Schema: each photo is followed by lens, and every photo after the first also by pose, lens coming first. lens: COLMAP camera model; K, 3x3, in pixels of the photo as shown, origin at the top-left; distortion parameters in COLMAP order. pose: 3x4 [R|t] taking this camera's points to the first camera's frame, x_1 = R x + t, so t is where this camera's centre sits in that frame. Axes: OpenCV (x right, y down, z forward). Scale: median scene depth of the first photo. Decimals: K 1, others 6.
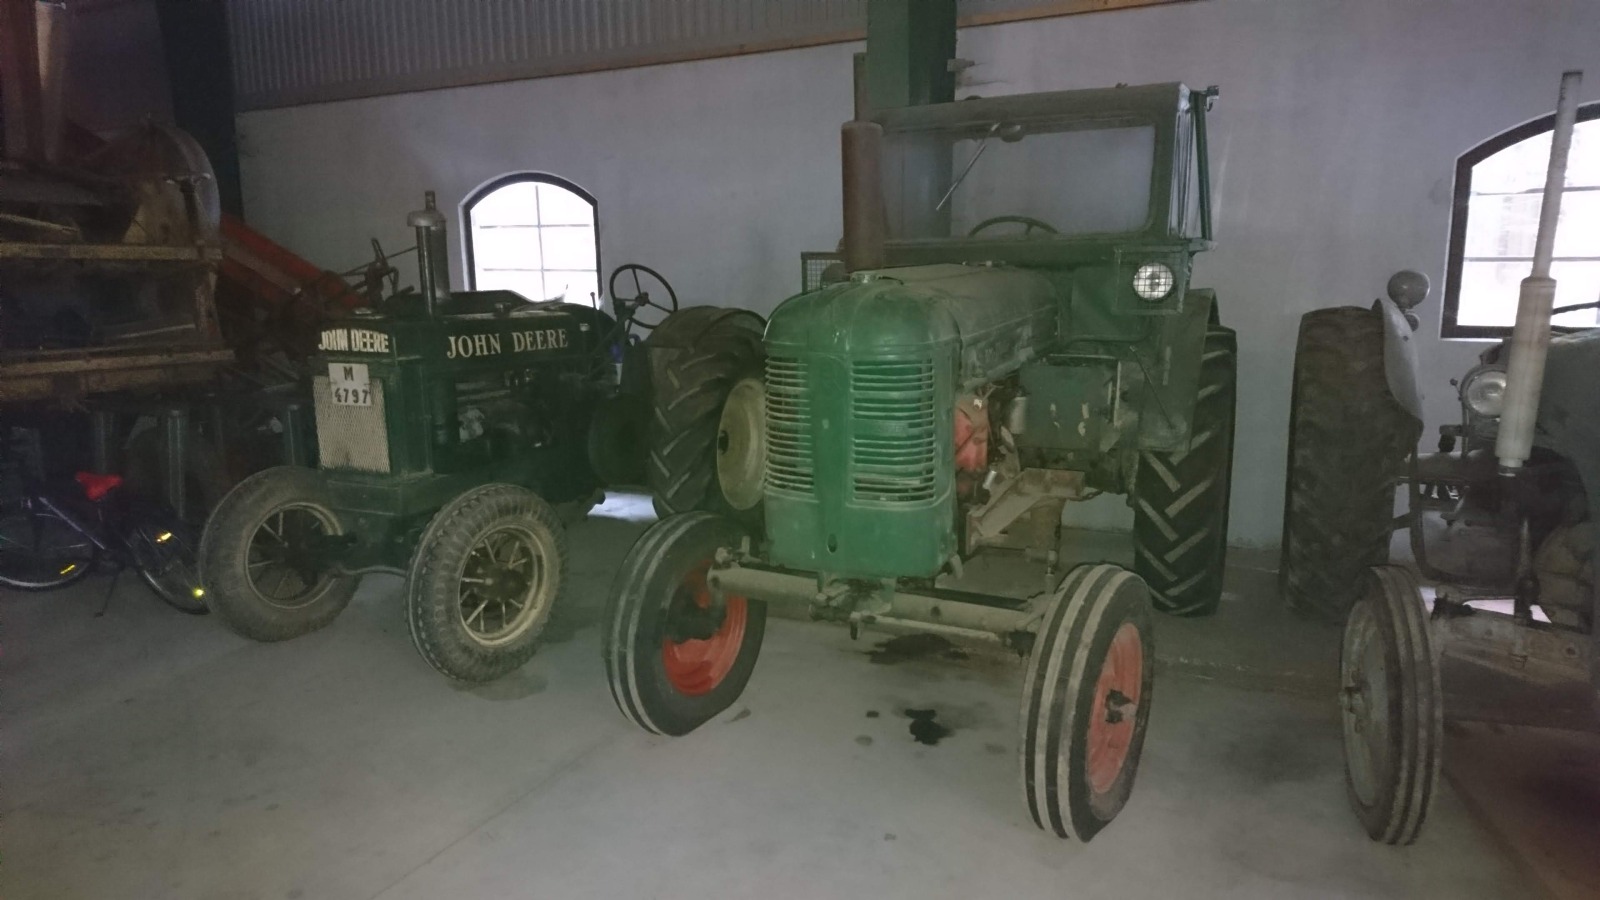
lens RADIAL K [[1006.3, 0, 800.0], [0, 1006.3, 450.0], [0, 0, 1]] dist [0.100334, -0.115865]
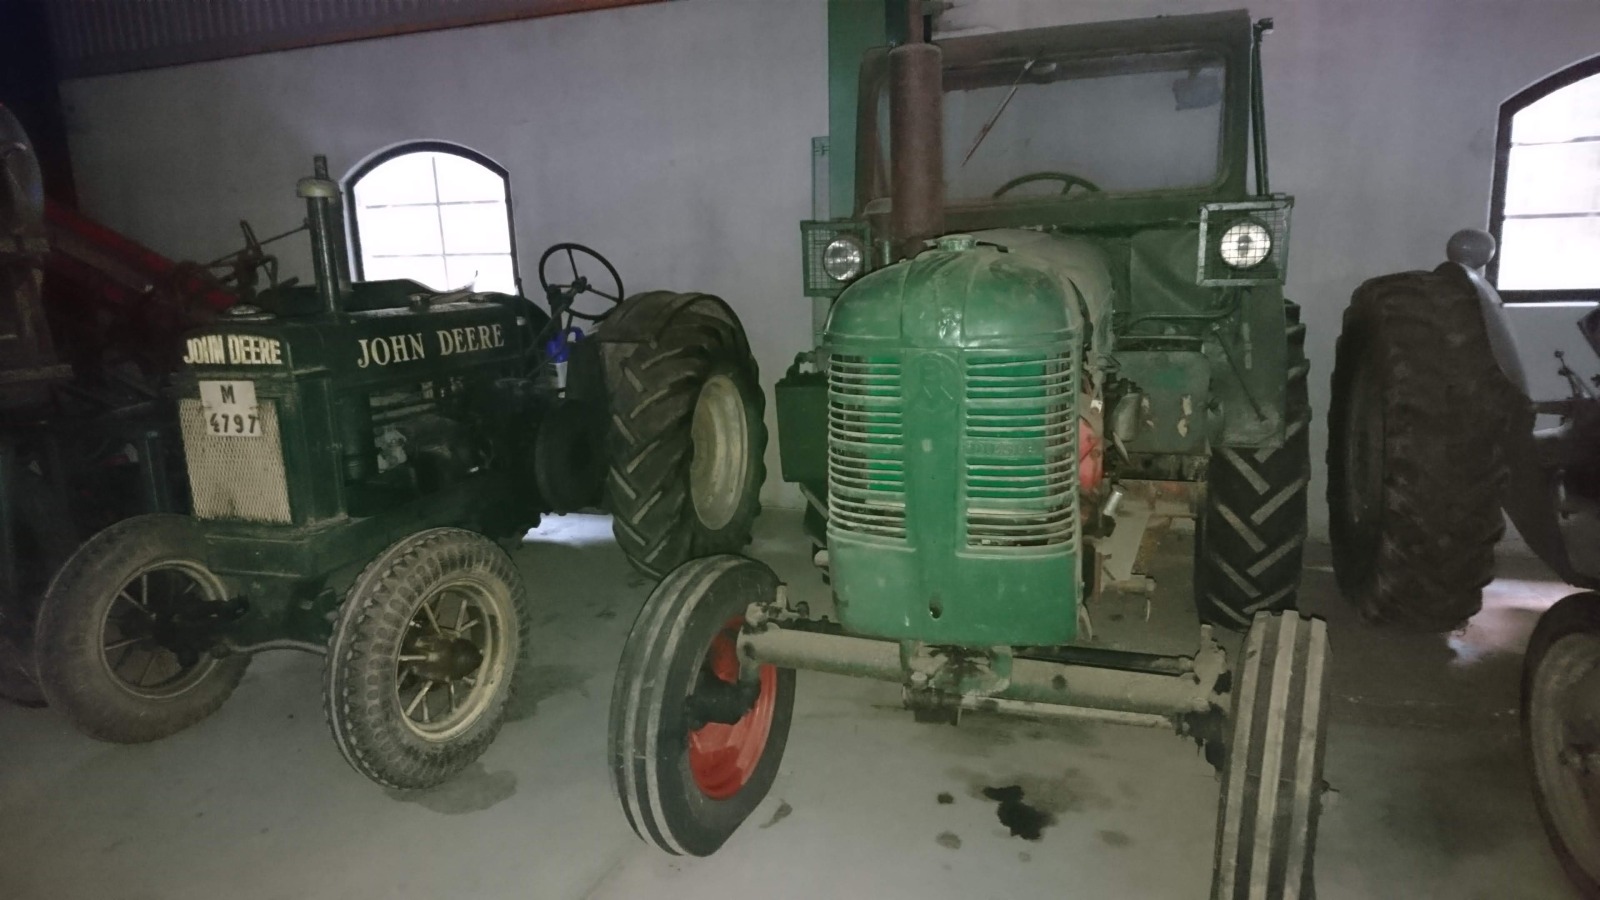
lens RADIAL K [[1012.6, 0, 800.0], [0, 1012.6, 450.0], [0, 0, 1]] dist [0.044923, -0.053996]
pose [[0.993193, -0.045637, 0.107169, -0.101247], [0.043844, 0.998857, 0.019033, -0.028497], [-0.107915, -0.014205, 0.994059, 0.197096]]
